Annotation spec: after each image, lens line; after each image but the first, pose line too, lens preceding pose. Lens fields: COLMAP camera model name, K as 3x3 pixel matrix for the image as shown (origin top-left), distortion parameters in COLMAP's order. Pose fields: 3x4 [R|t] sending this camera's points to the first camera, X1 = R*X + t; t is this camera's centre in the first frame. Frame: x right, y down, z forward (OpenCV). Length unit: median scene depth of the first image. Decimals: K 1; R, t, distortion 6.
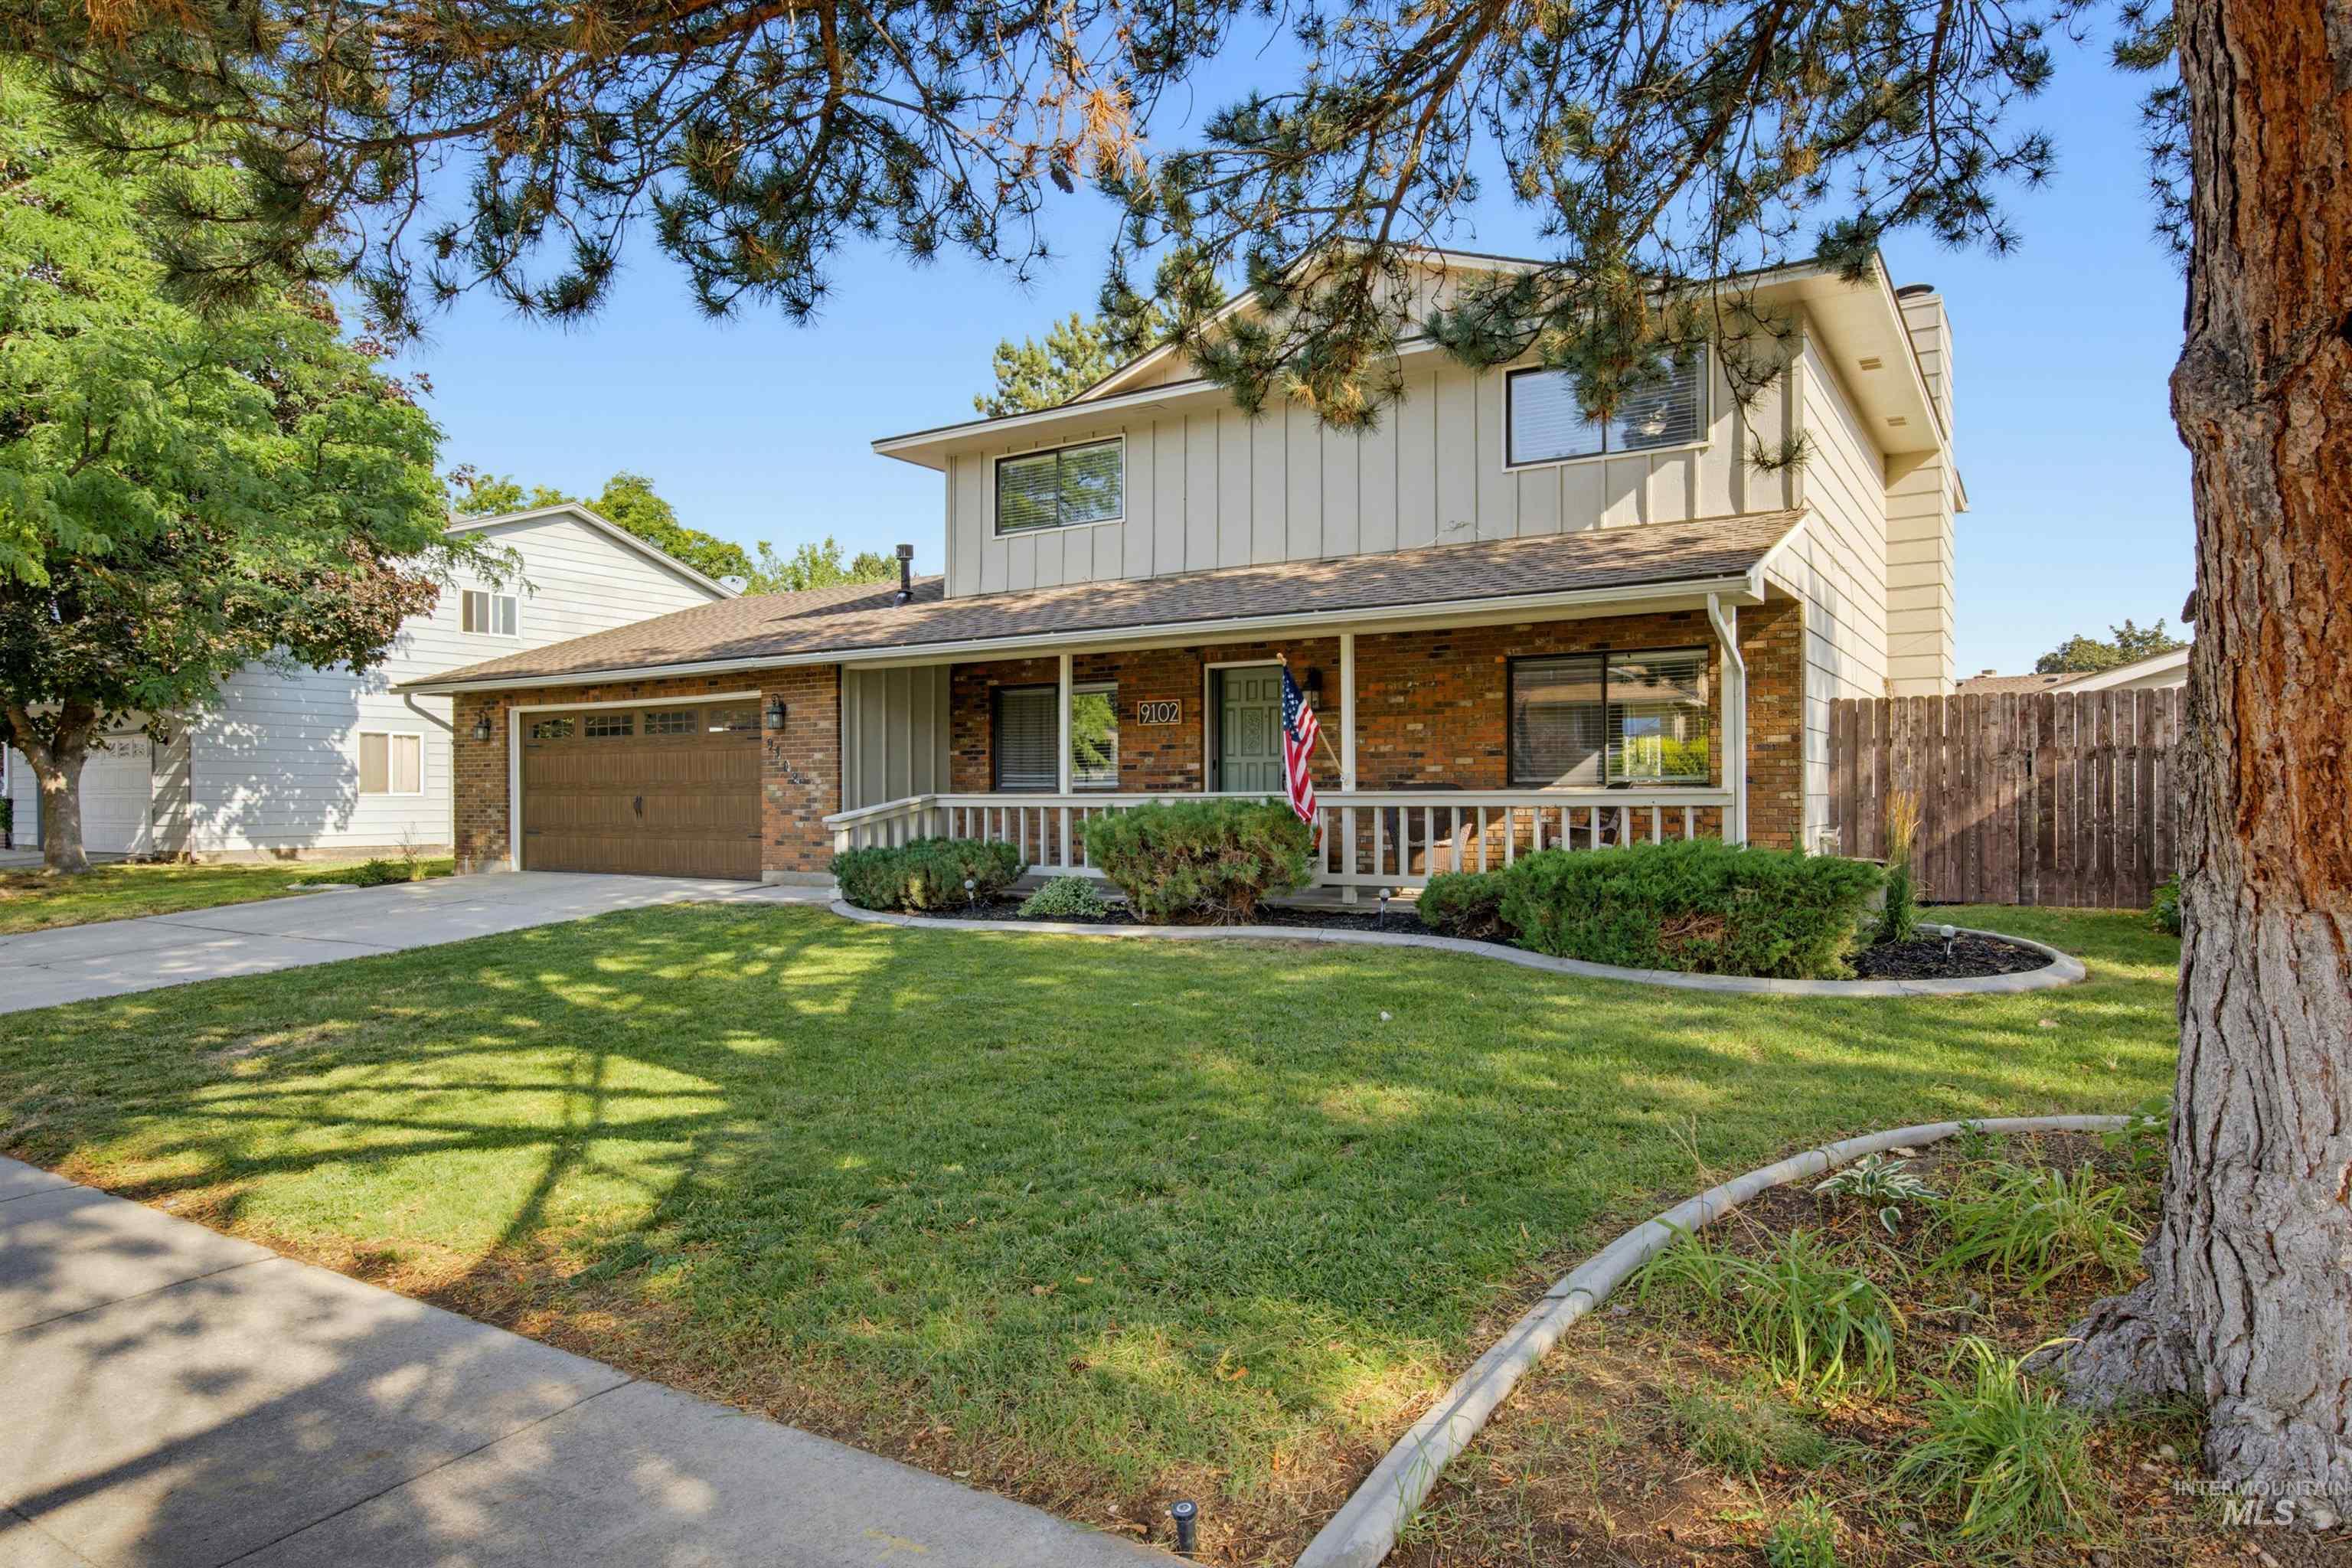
lens RADIAL K [[1450.9, 0, 1174.4], [0, 1450.9, 785.6], [0, 0, 1]] dist [0.000906, -0.000059]
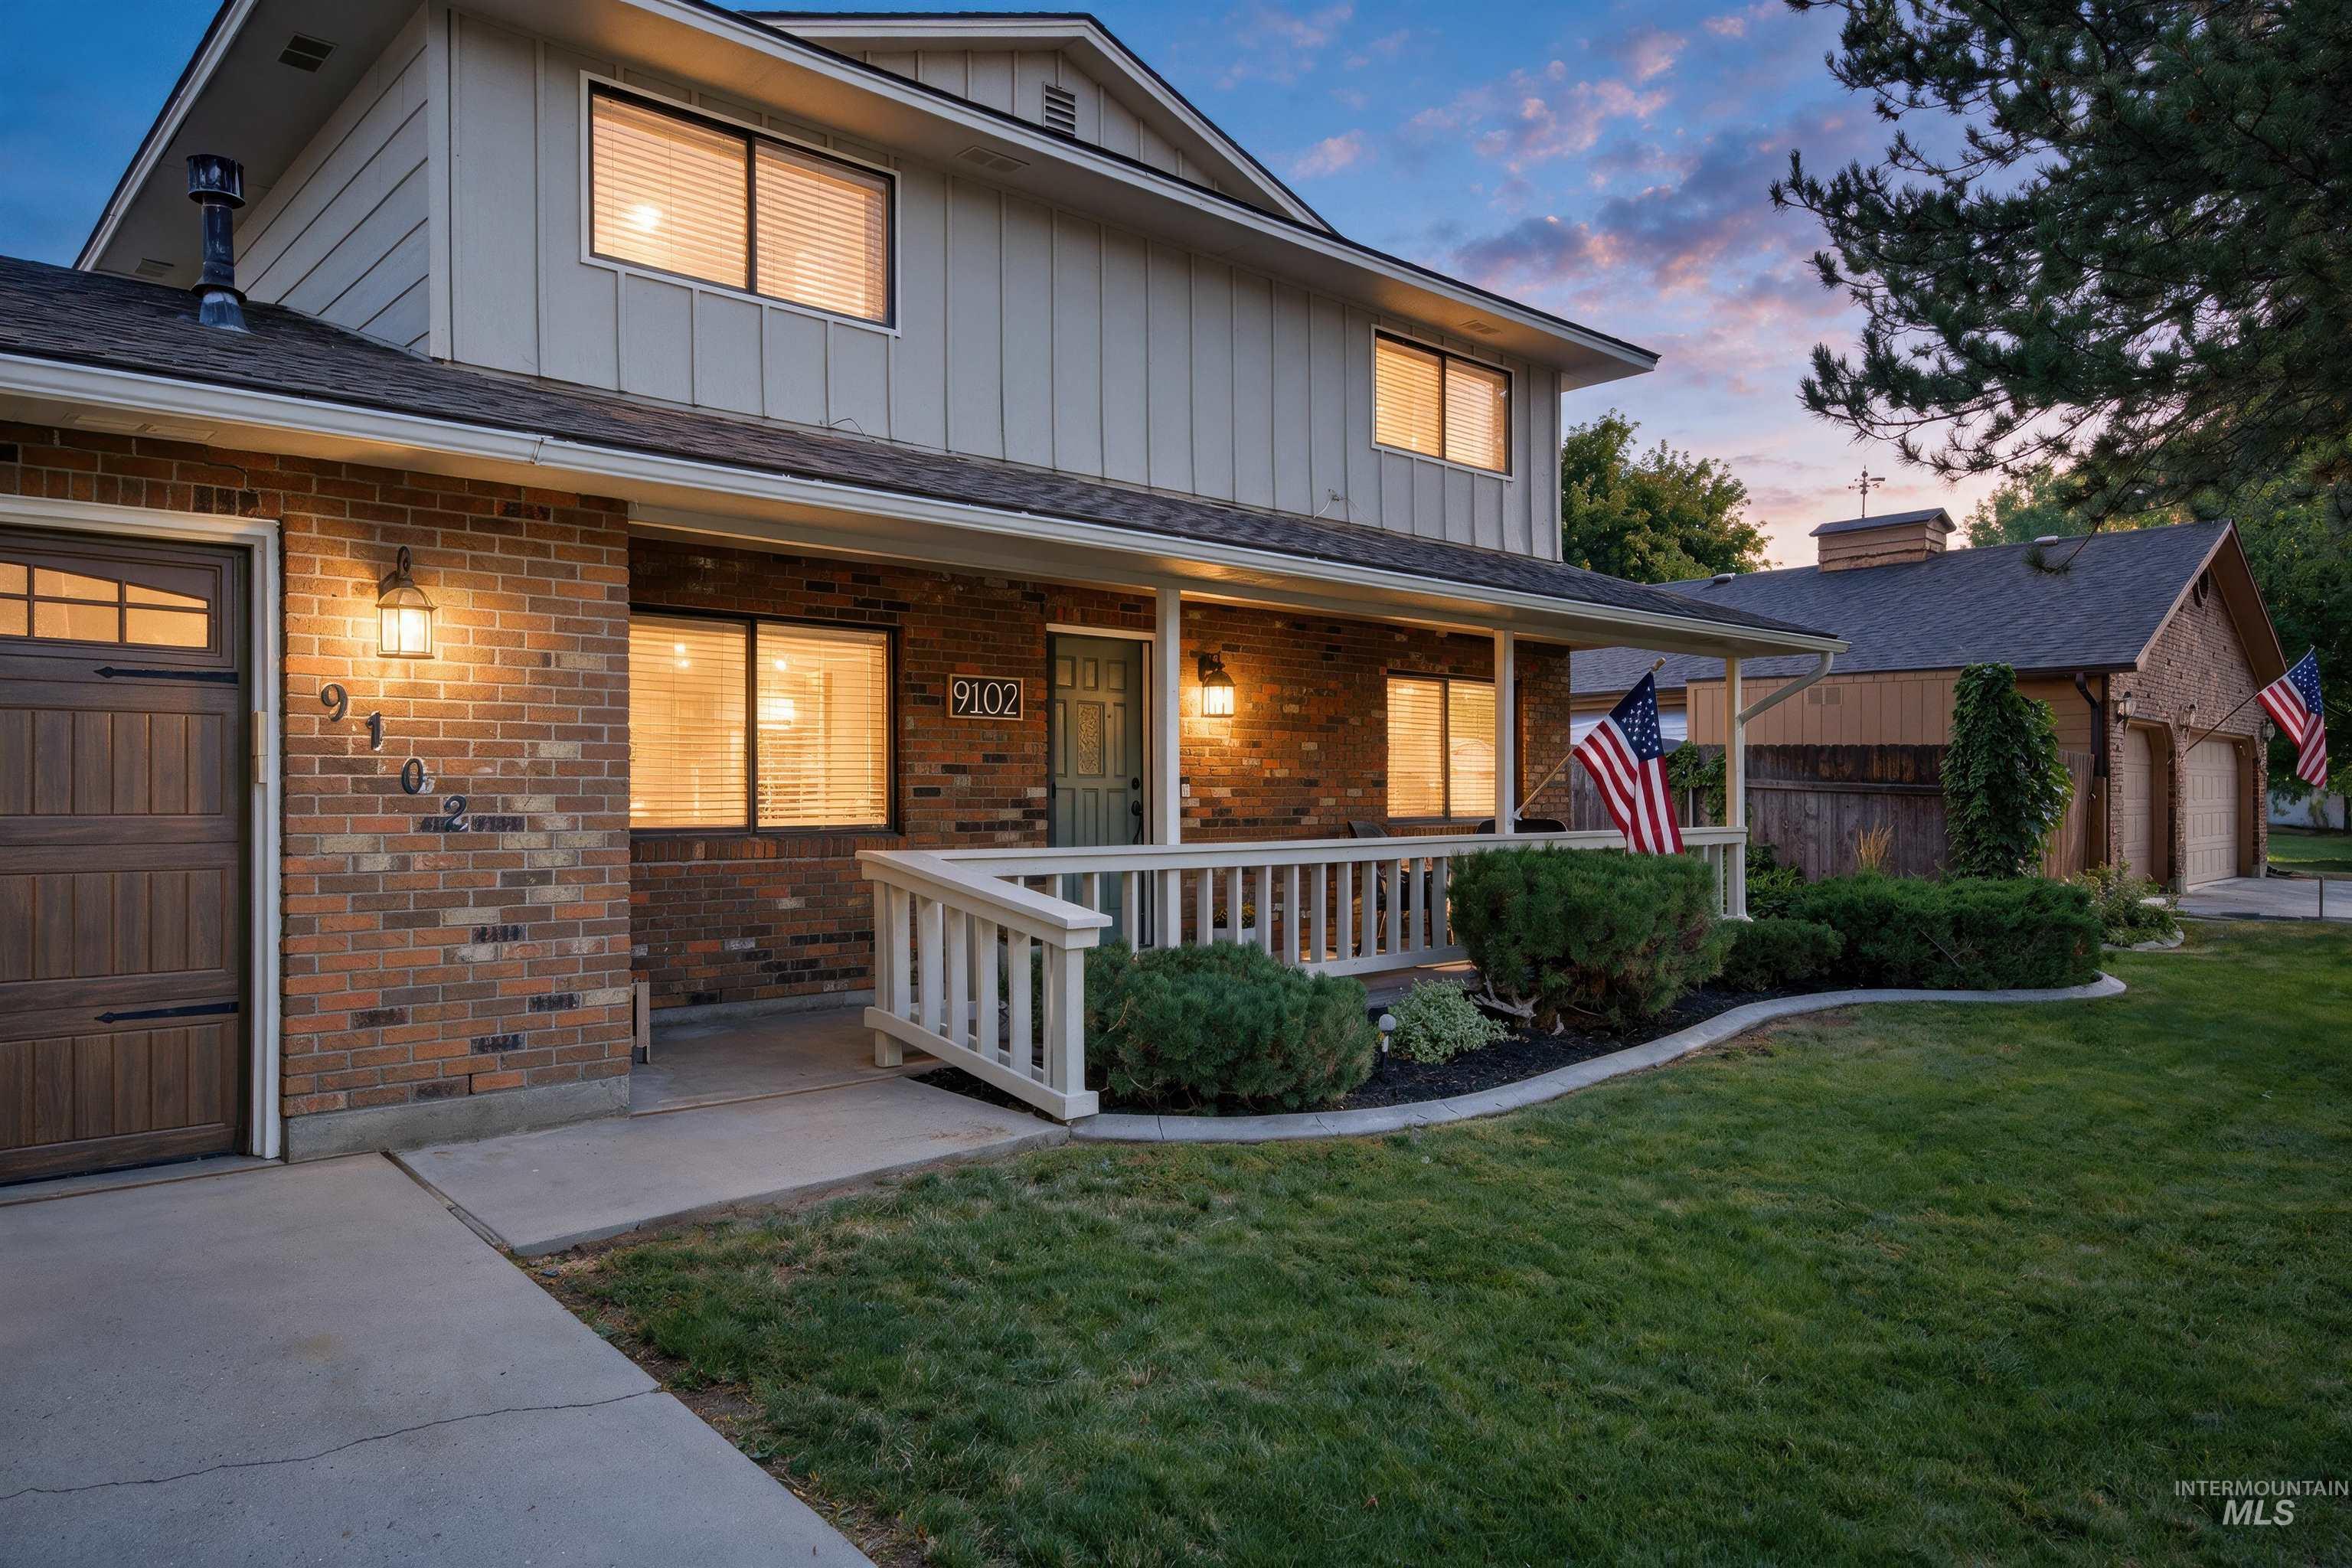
lens RADIAL K [[1533.2, 0, 1175.2], [0, 1533.2, 783.7], [0, 0, 1]] dist [-0.006634, 0.000396]
pose [[0.273502, 0.016206, 0.961735, -0.565617], [-0.003807, 0.999868, -0.015765, -0.007313], [-0.961864, 0.000650, 0.273528, 0.771472]]
